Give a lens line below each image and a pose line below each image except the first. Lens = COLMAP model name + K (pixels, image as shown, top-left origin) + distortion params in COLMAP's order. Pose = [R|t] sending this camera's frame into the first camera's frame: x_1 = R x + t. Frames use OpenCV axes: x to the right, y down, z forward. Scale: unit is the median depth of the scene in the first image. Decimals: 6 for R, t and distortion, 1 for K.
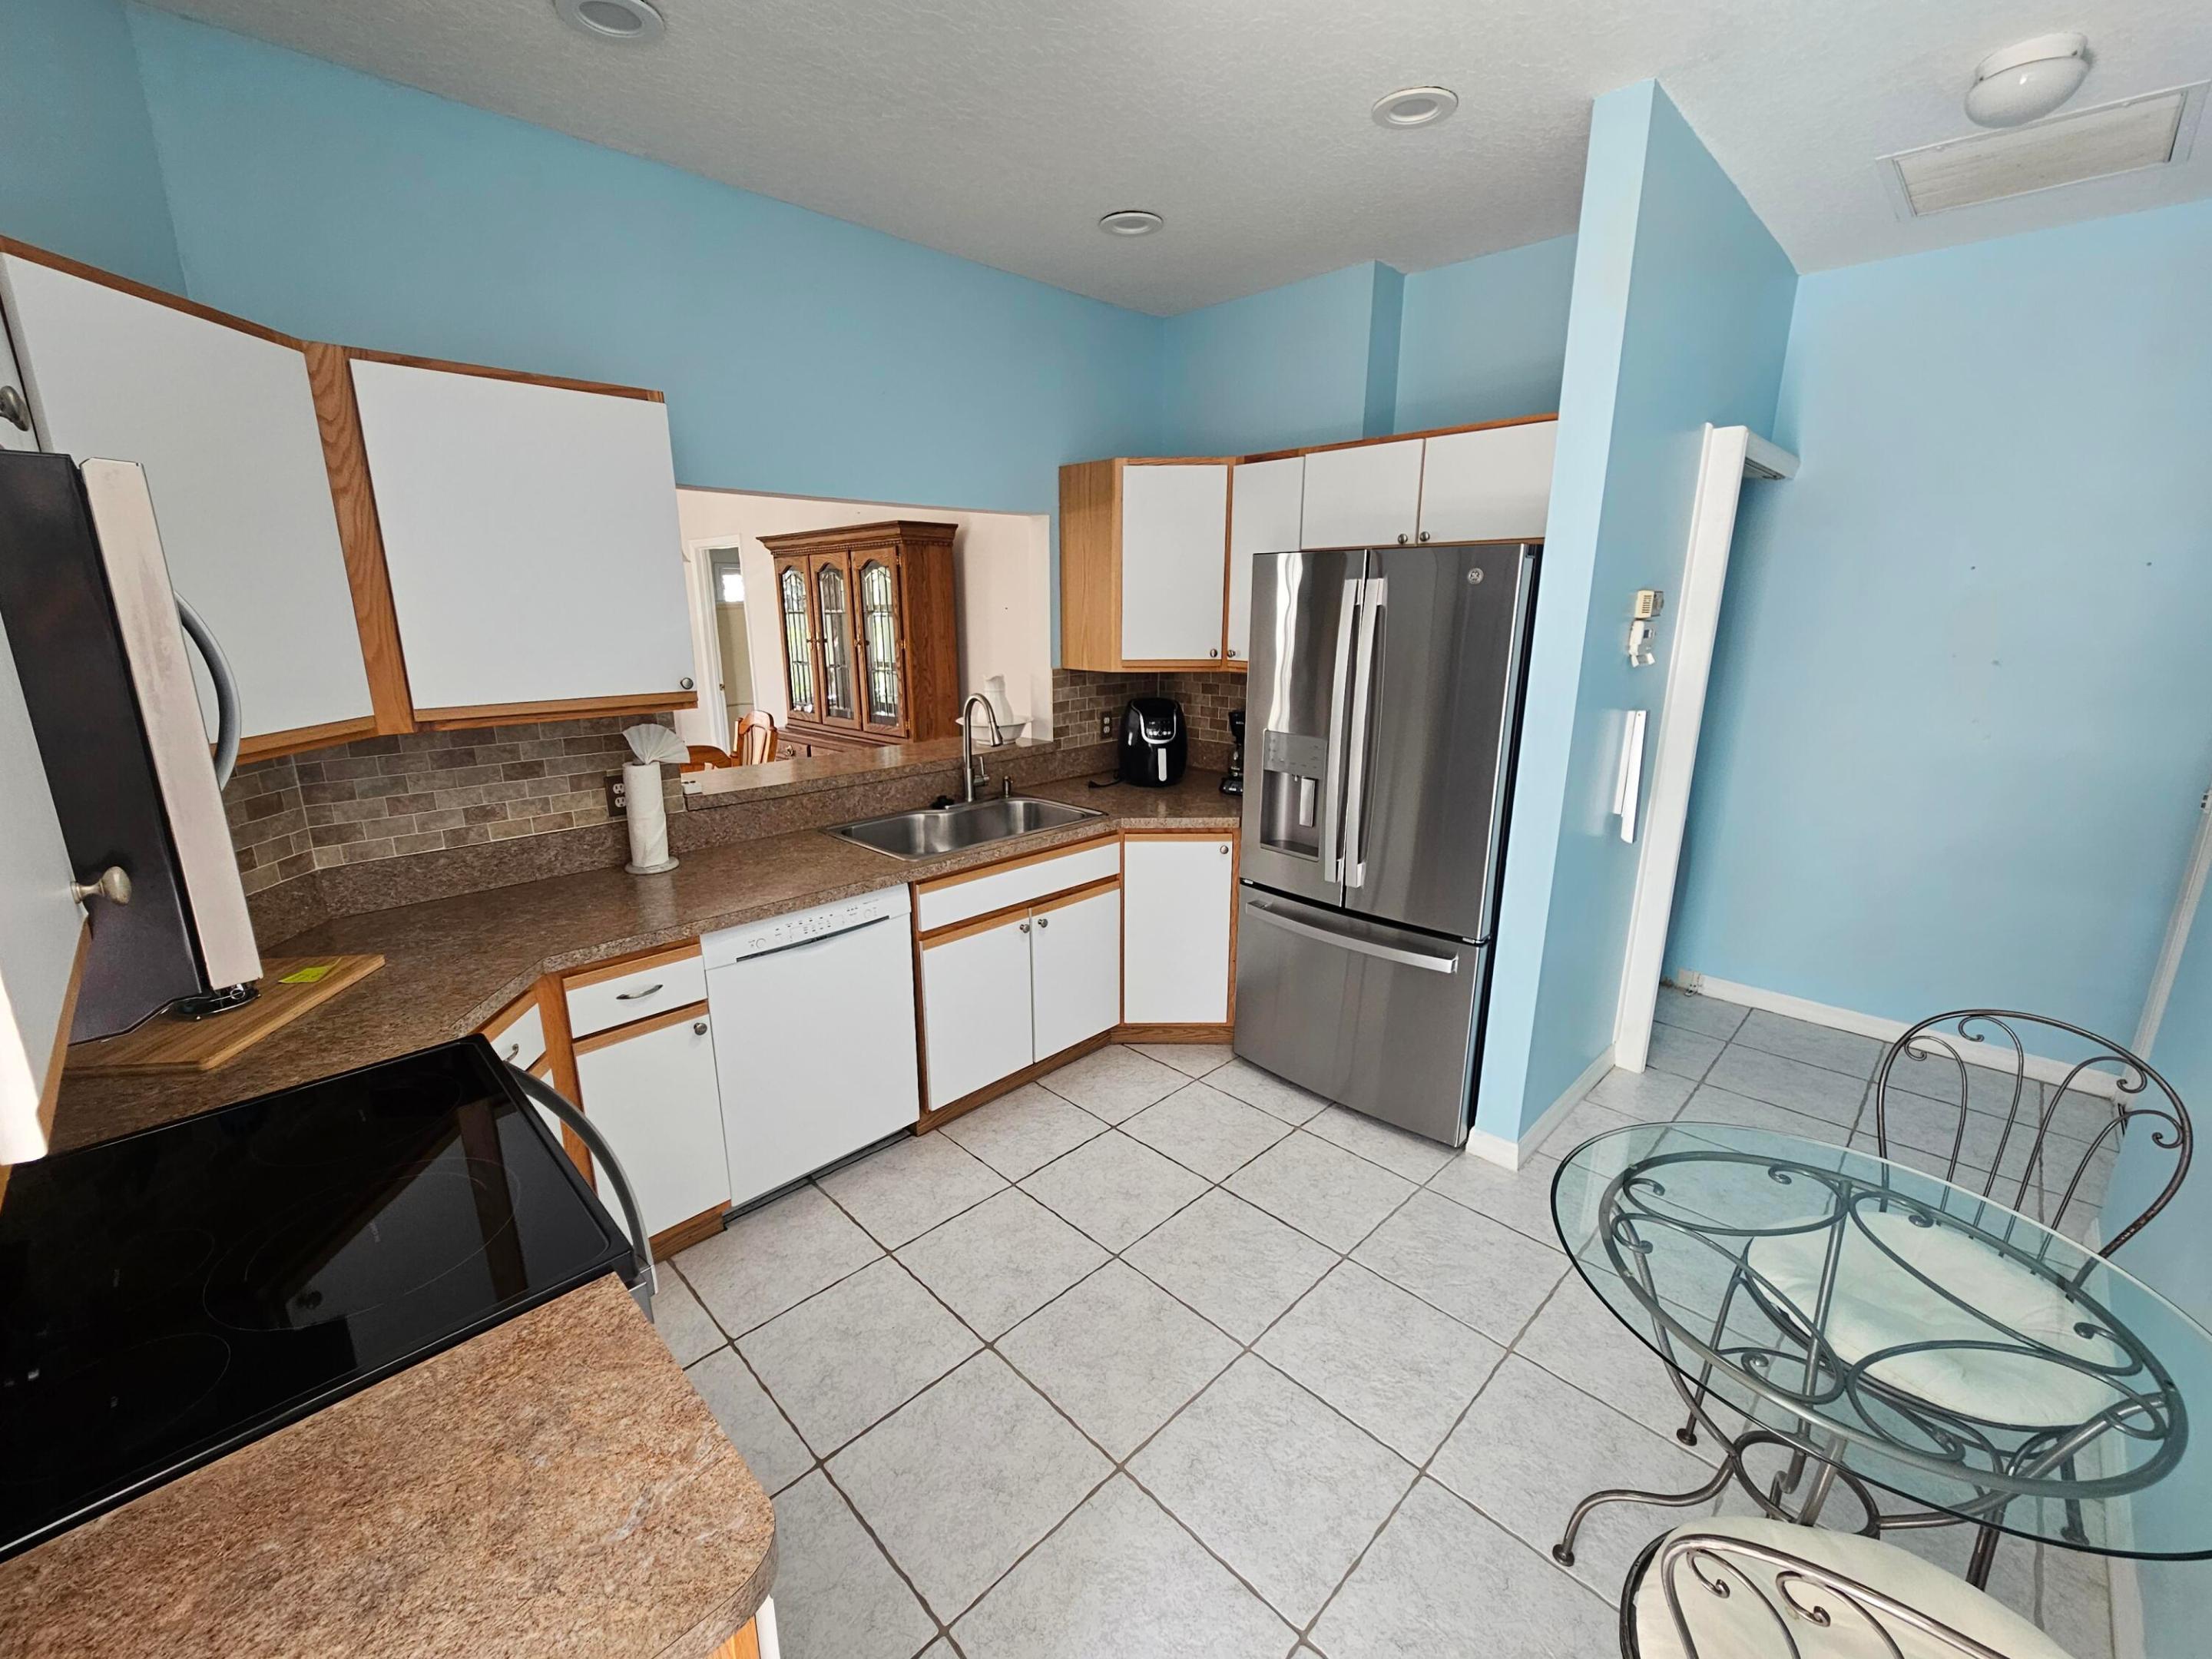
lens RADIAL K [[907.9, 0, 1087.3], [0, 907.9, 827.3], [0, 0, 1]] dist [0.000603, -0.003512]
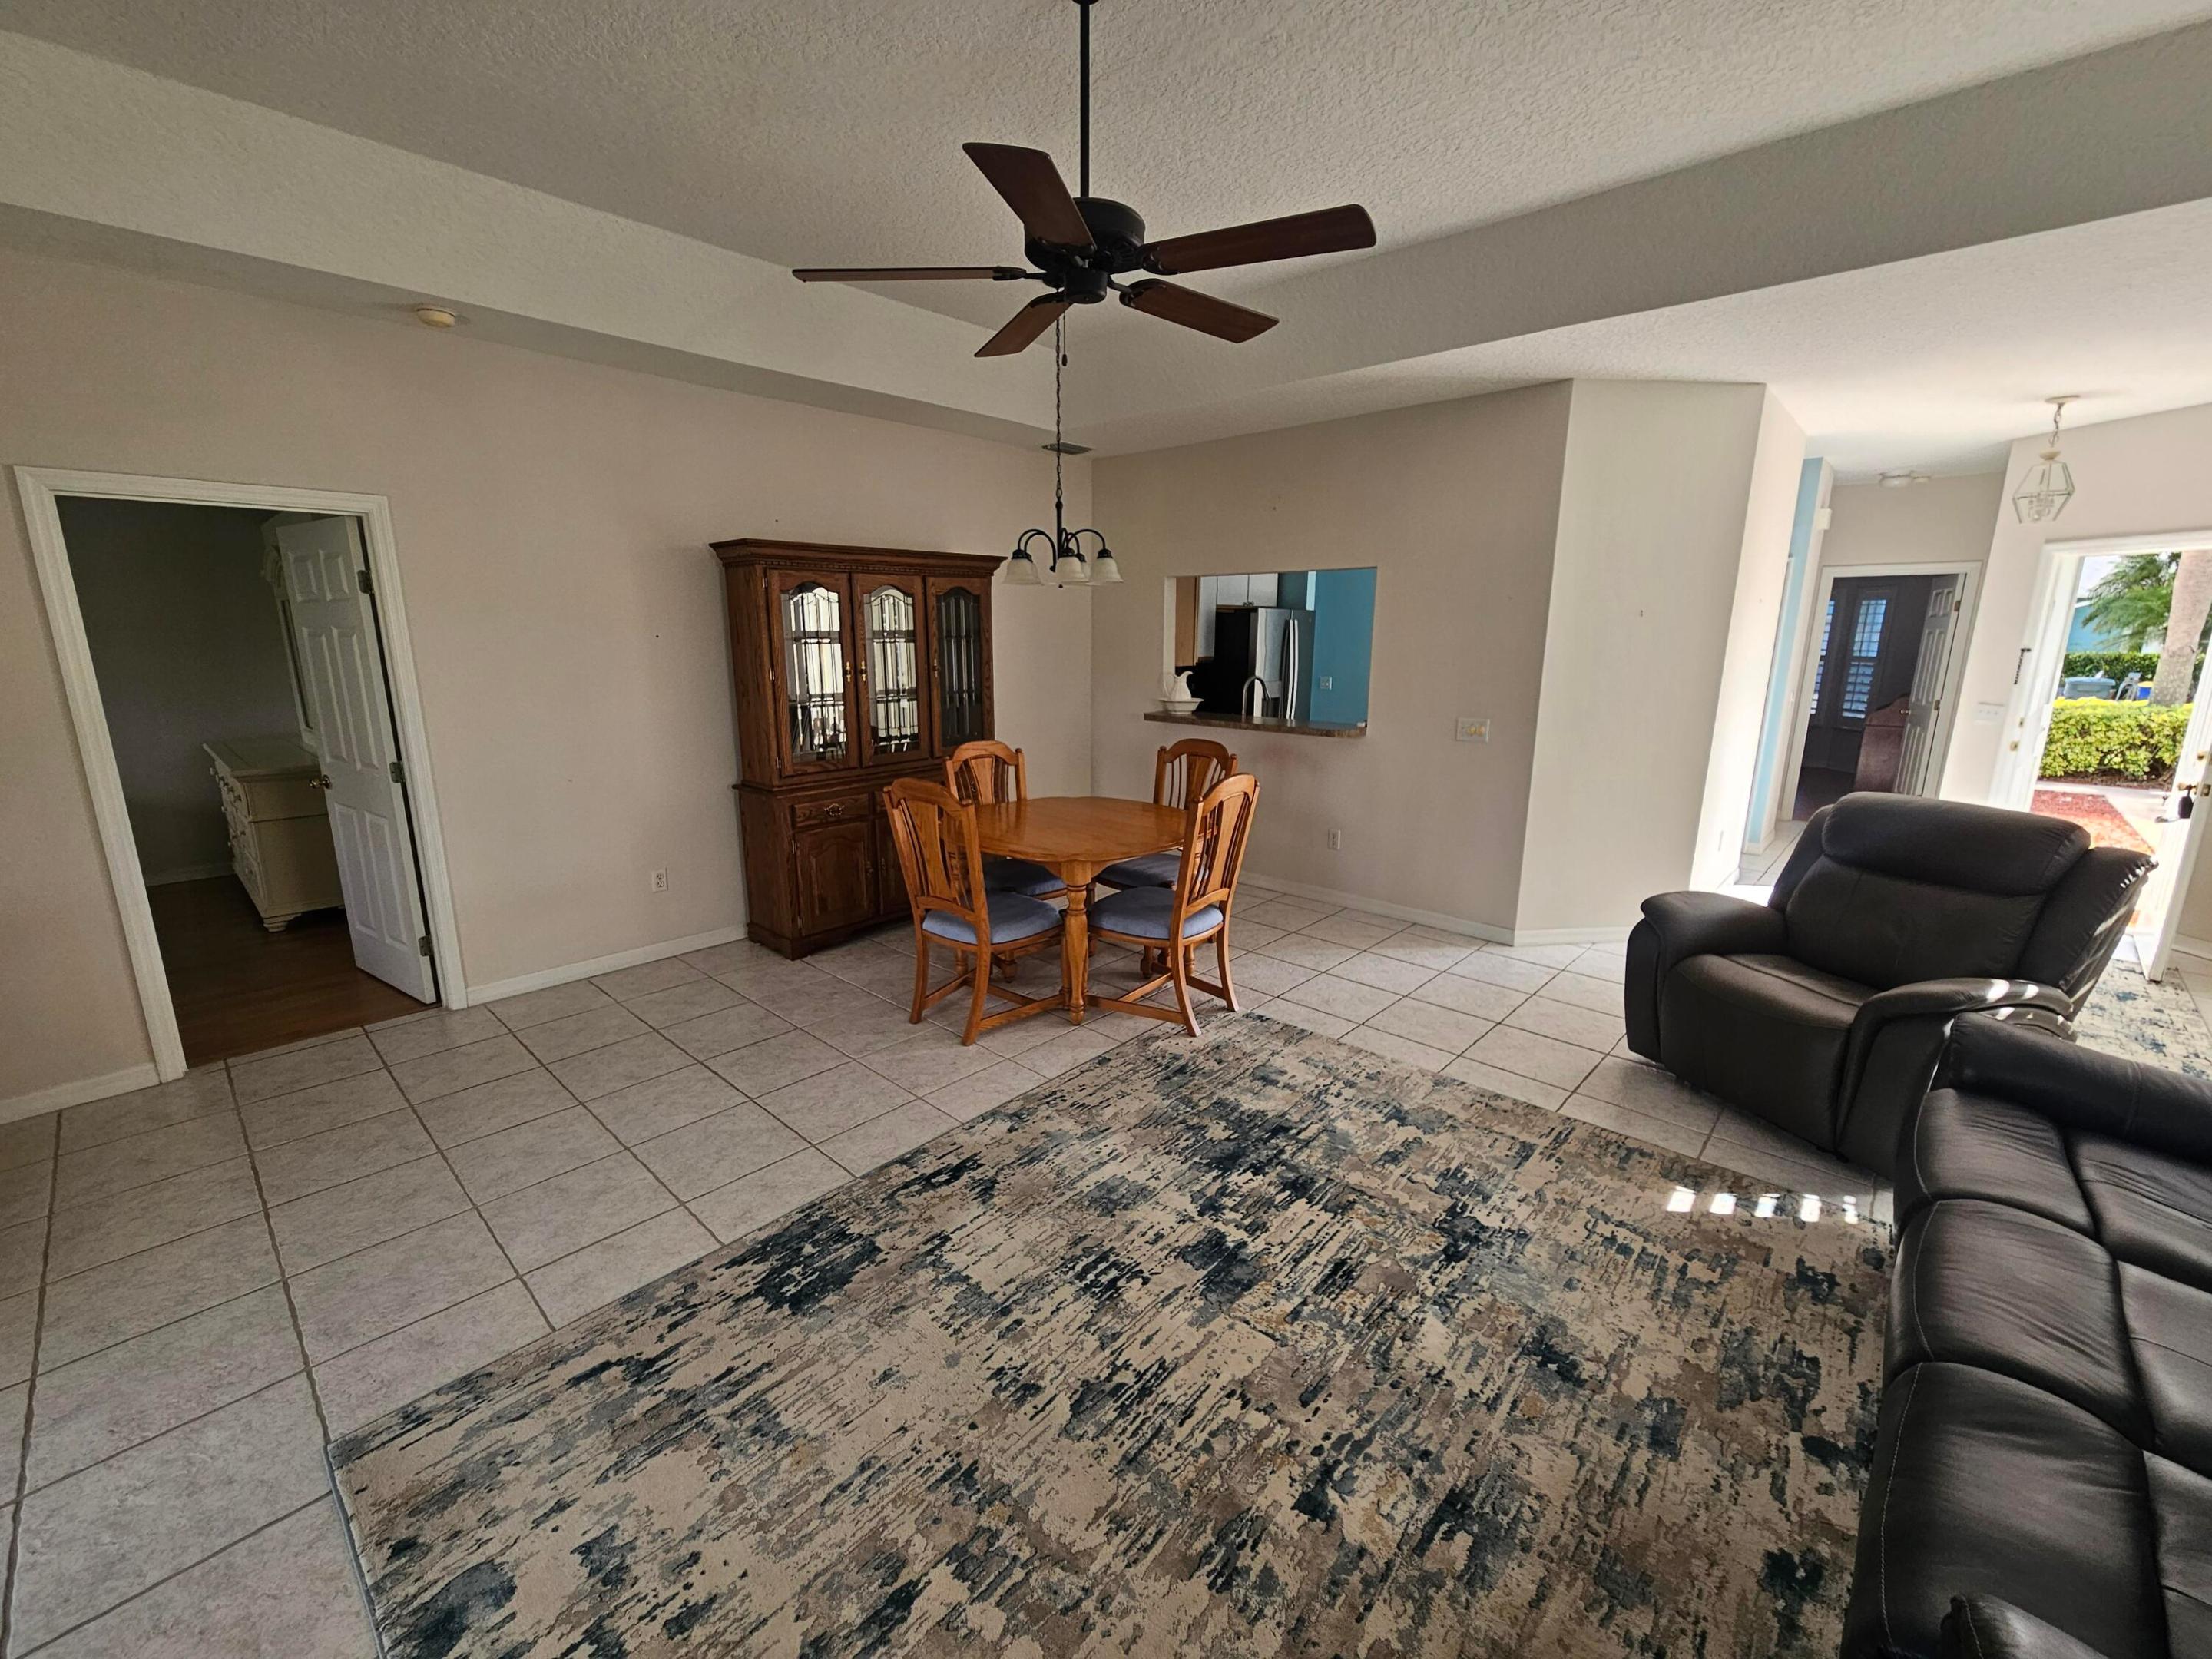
lens RADIAL K [[907.9, 0, 1087.3], [0, 907.9, 827.3], [0, 0, 1]] dist [0.000603, -0.003512]
pose [[-0.033643, -0.209160, 0.977302, -2.433232], [0.242076, 0.947033, 0.211016, -0.404189], [-0.969674, 0.243680, 0.018771, 1.673866]]
